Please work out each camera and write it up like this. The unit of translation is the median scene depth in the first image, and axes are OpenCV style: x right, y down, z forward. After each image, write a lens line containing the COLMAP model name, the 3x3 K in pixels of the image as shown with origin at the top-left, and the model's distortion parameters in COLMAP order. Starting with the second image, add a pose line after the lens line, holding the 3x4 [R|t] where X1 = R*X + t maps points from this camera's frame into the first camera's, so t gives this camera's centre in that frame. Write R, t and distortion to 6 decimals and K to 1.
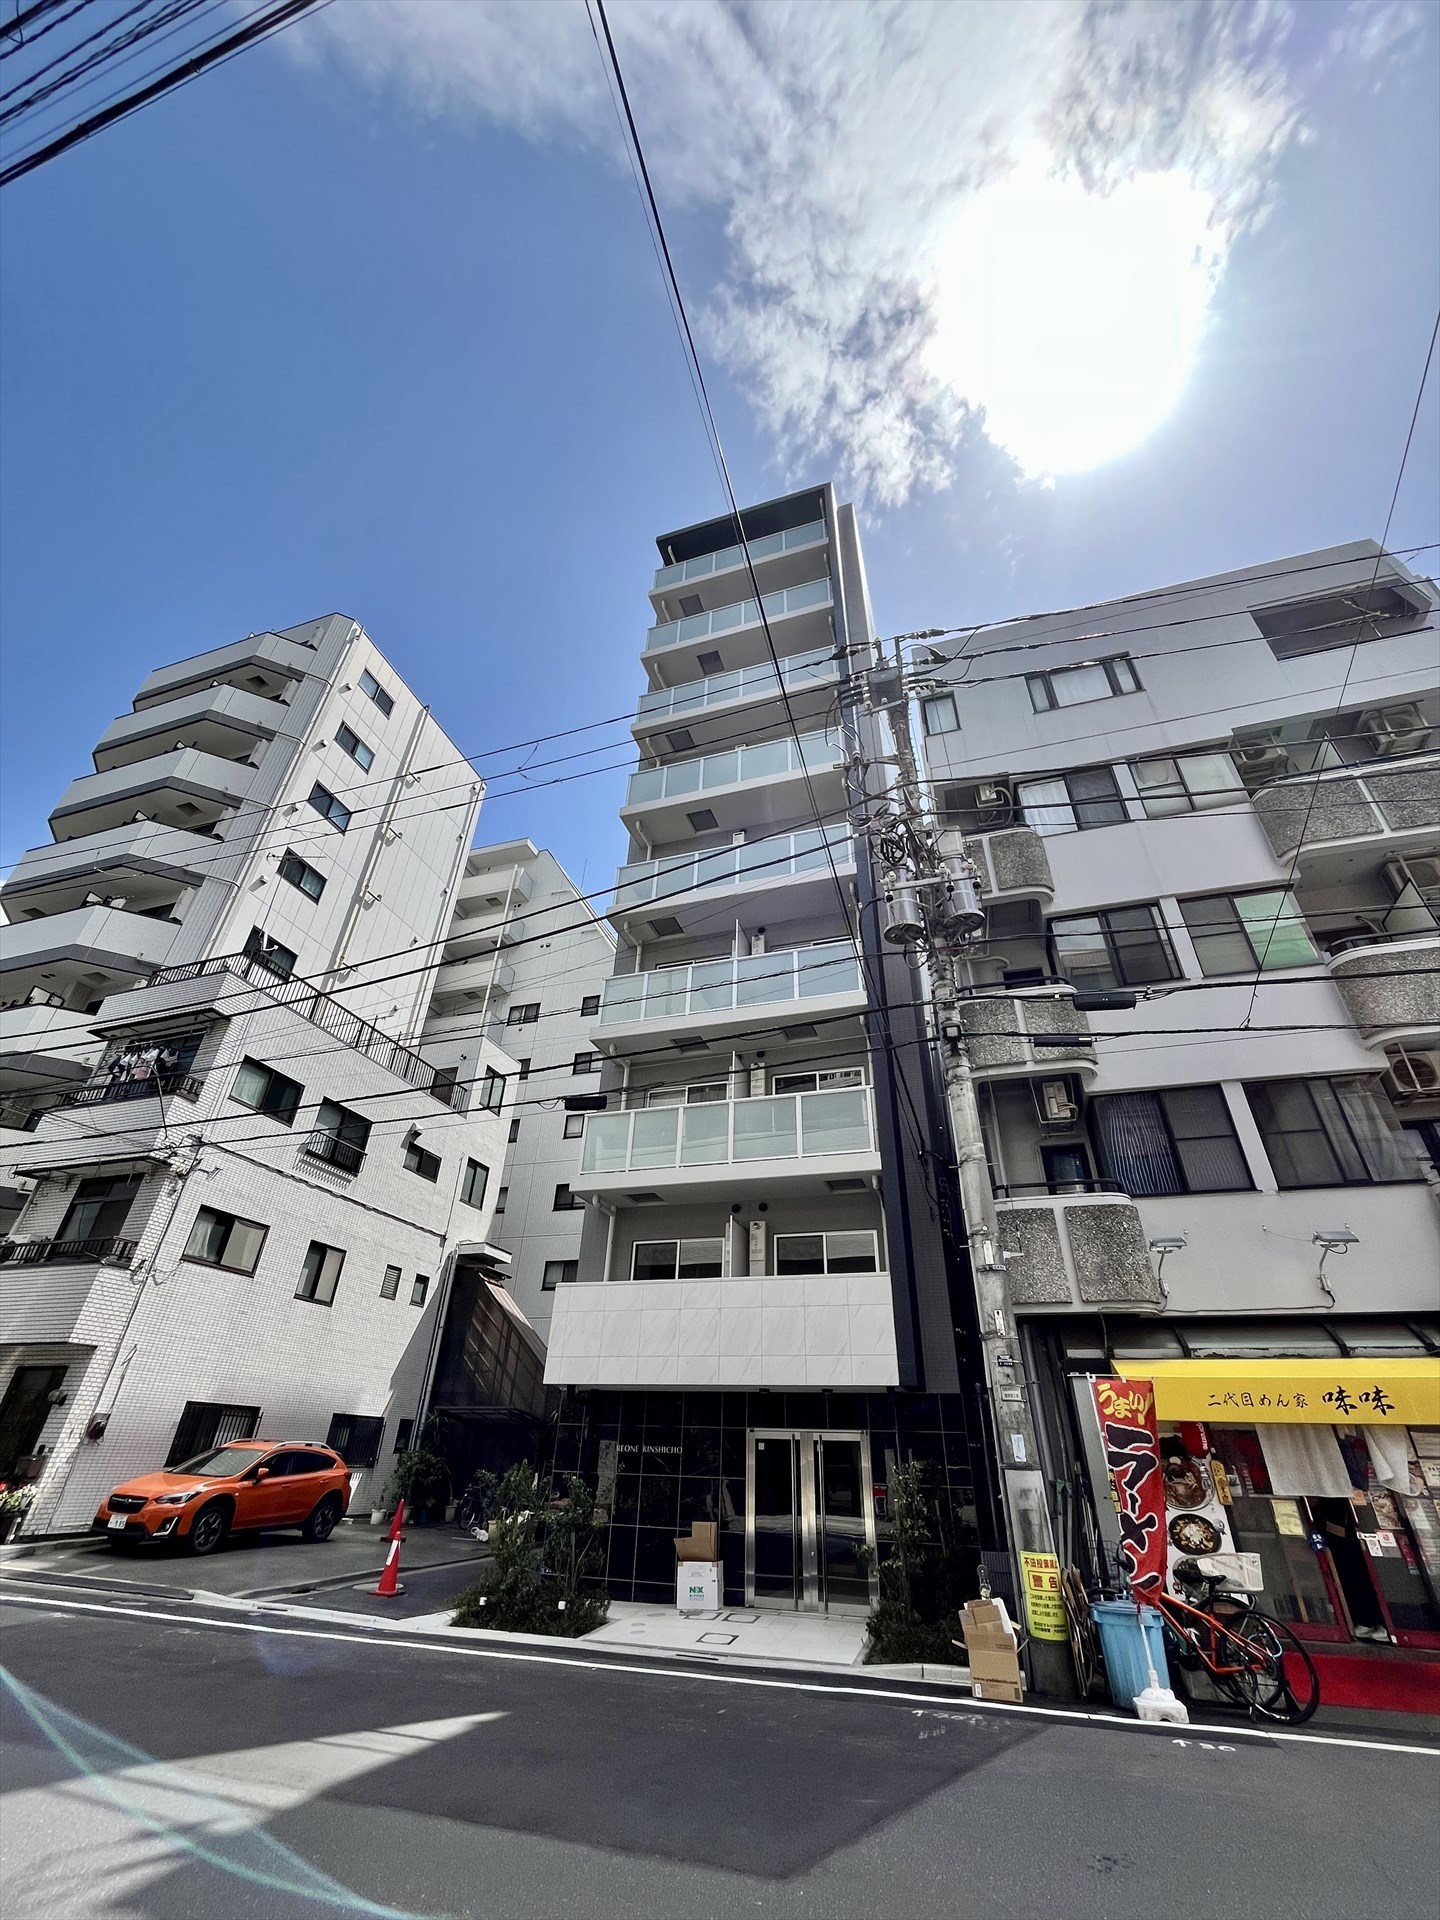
lens RADIAL K [[773.9, 0, 725.0], [0, 773.9, 956.9], [0, 0, 1]] dist [-0.002276, 0.000172]
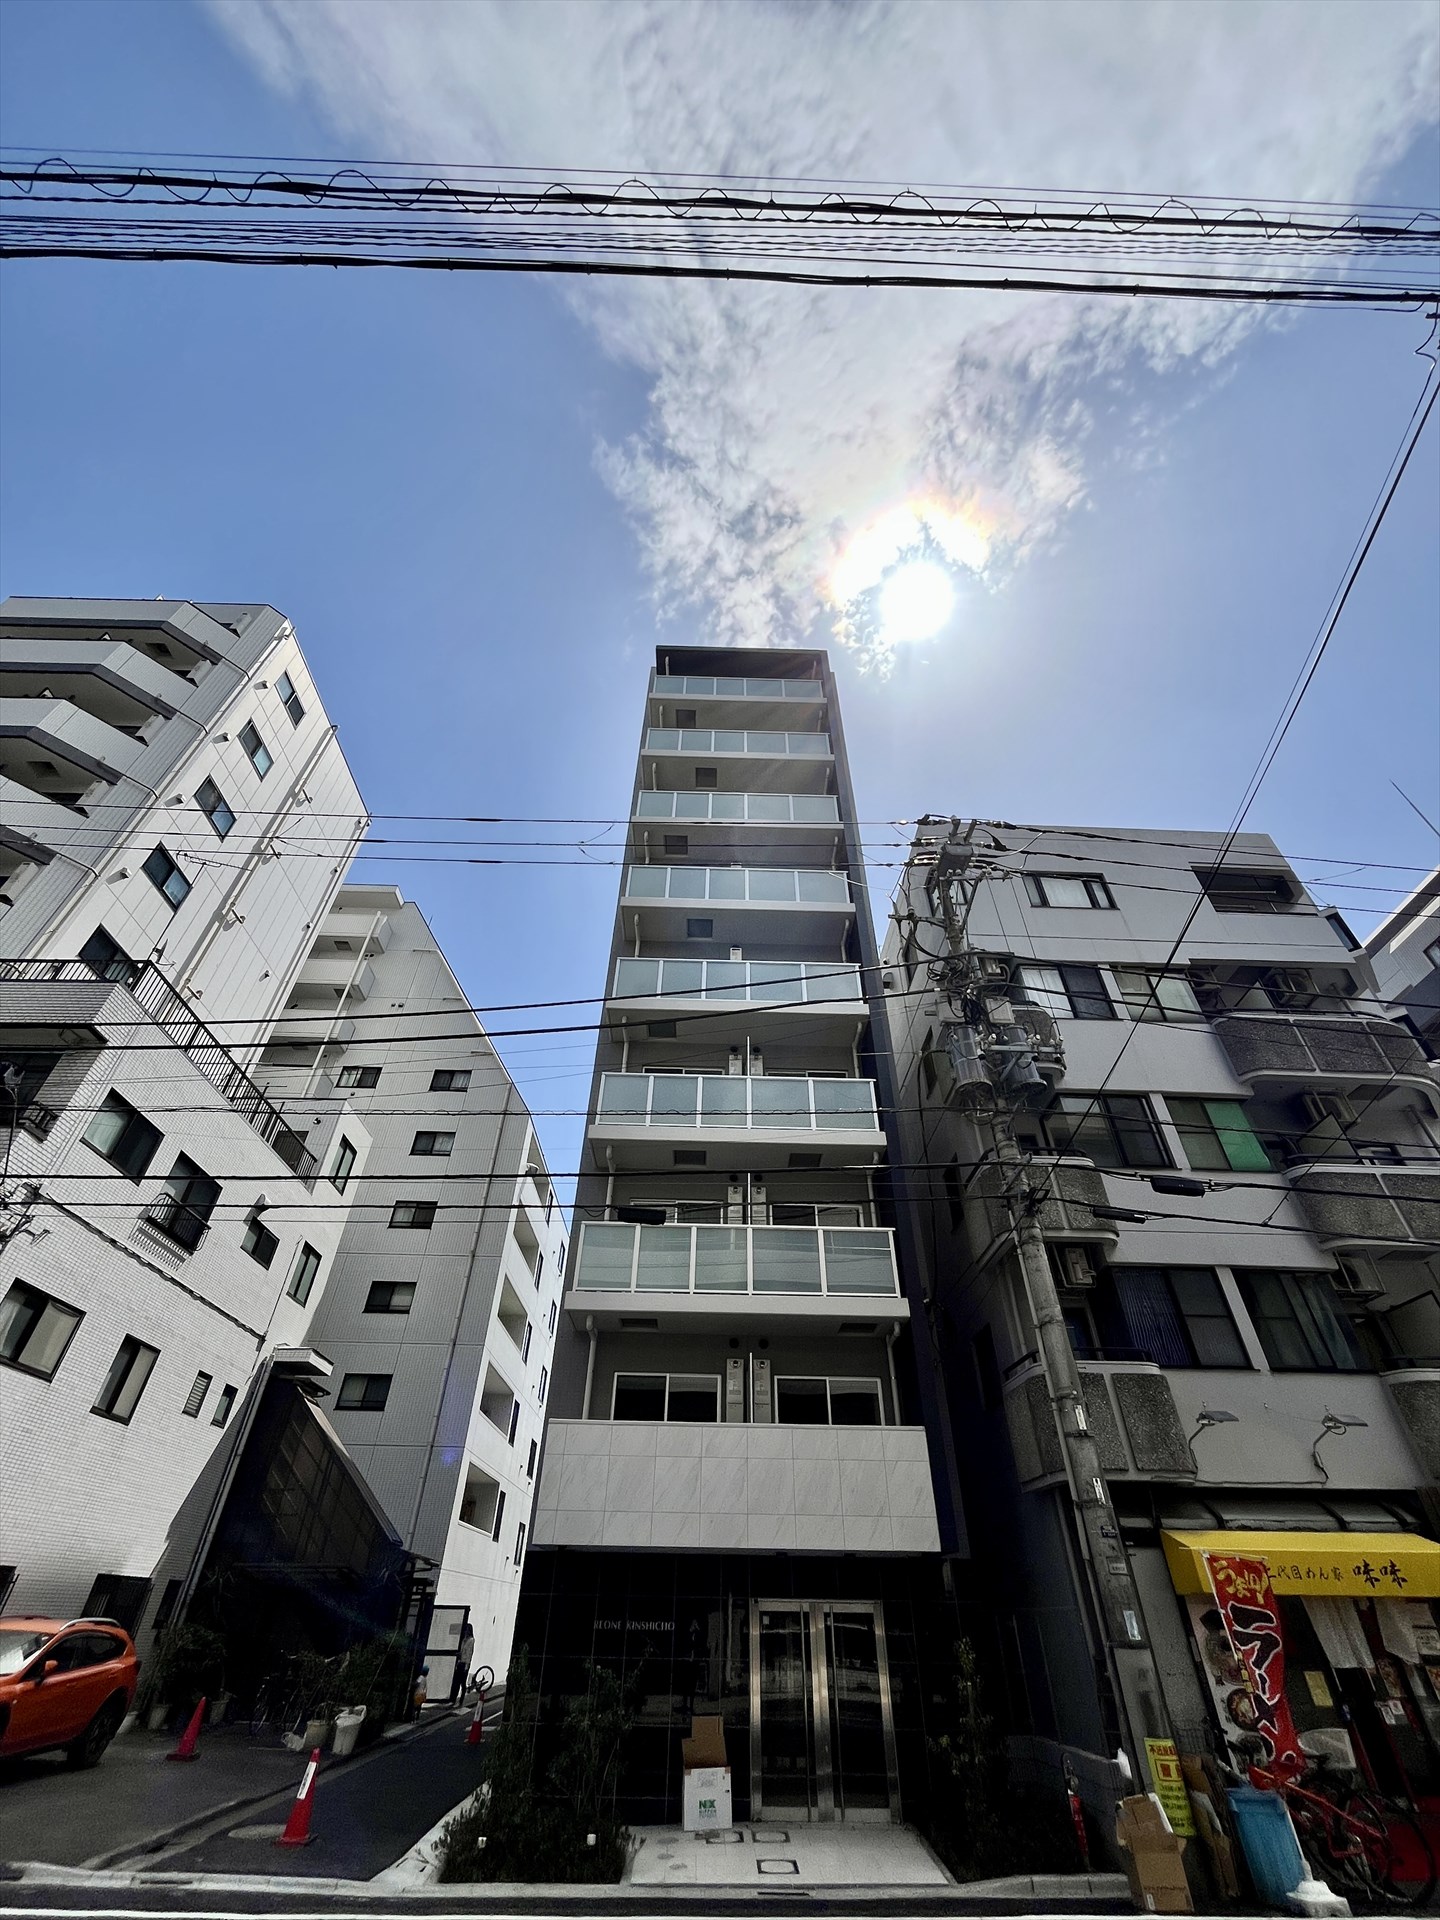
lens RADIAL K [[773.9, 0, 723.8], [0, 773.9, 959.1], [0, 0, 1]] dist [-0.002276, 0.000172]
pose [[0.942952, 0.205481, 0.261951, -0.319587], [-0.170564, 0.973871, -0.149947, 0.010059], [-0.285918, 0.096714, 0.953361, 0.048555]]
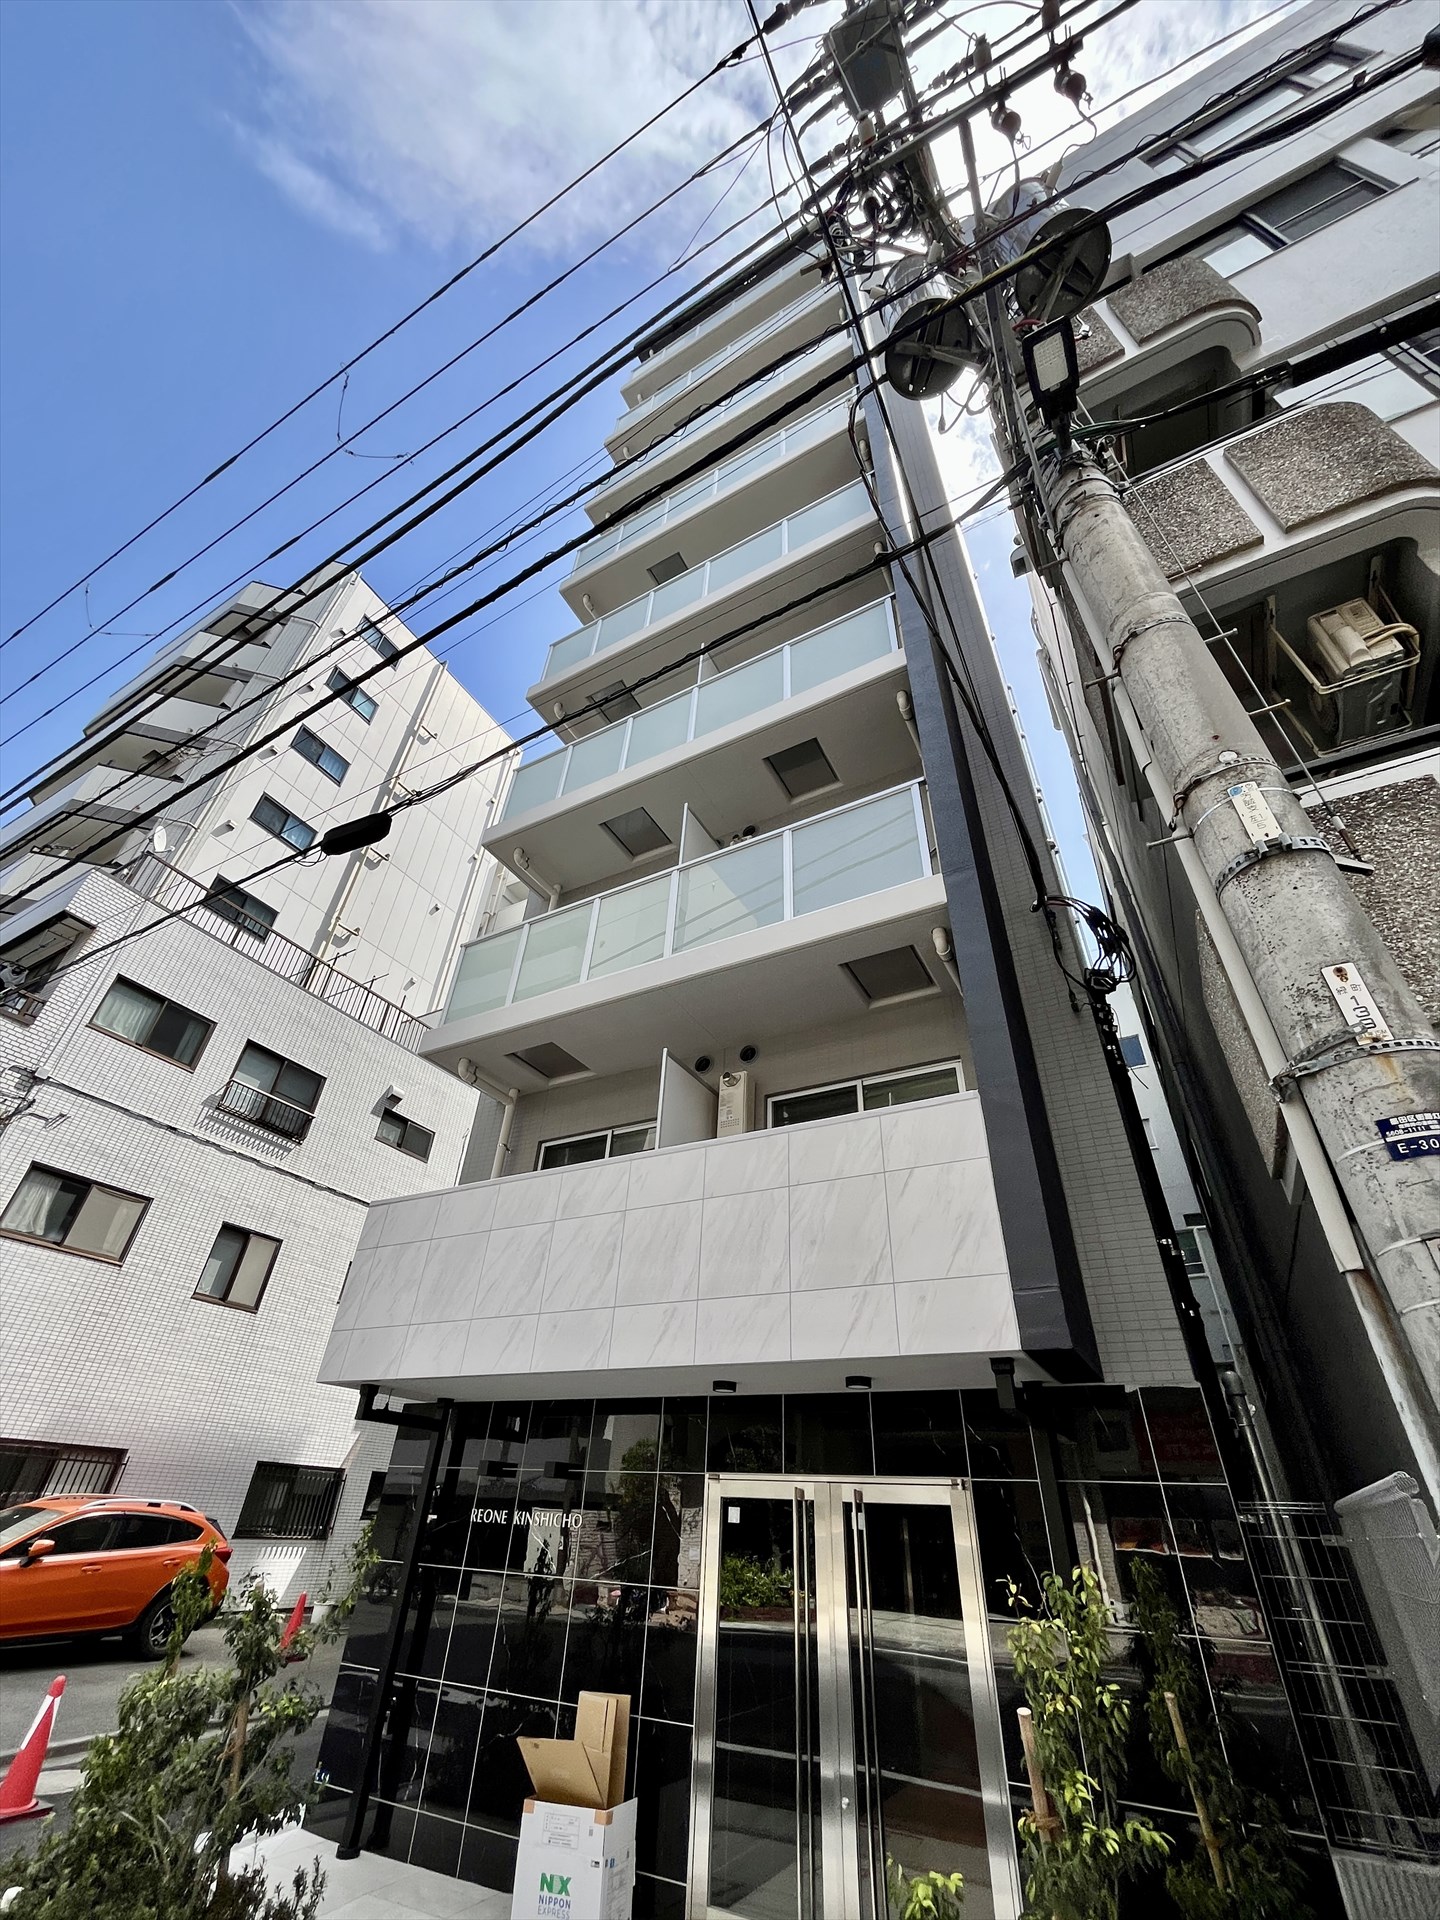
lens RADIAL K [[773.9, 0, 724.7], [0, 773.9, 957.1], [0, 0, 1]] dist [-0.002276, 0.000172]
pose [[0.981956, -0.101170, -0.159770, 0.116420], [0.091076, 0.993430, -0.069300, 0.269601], [0.165732, 0.053498, 0.984719, 0.425794]]
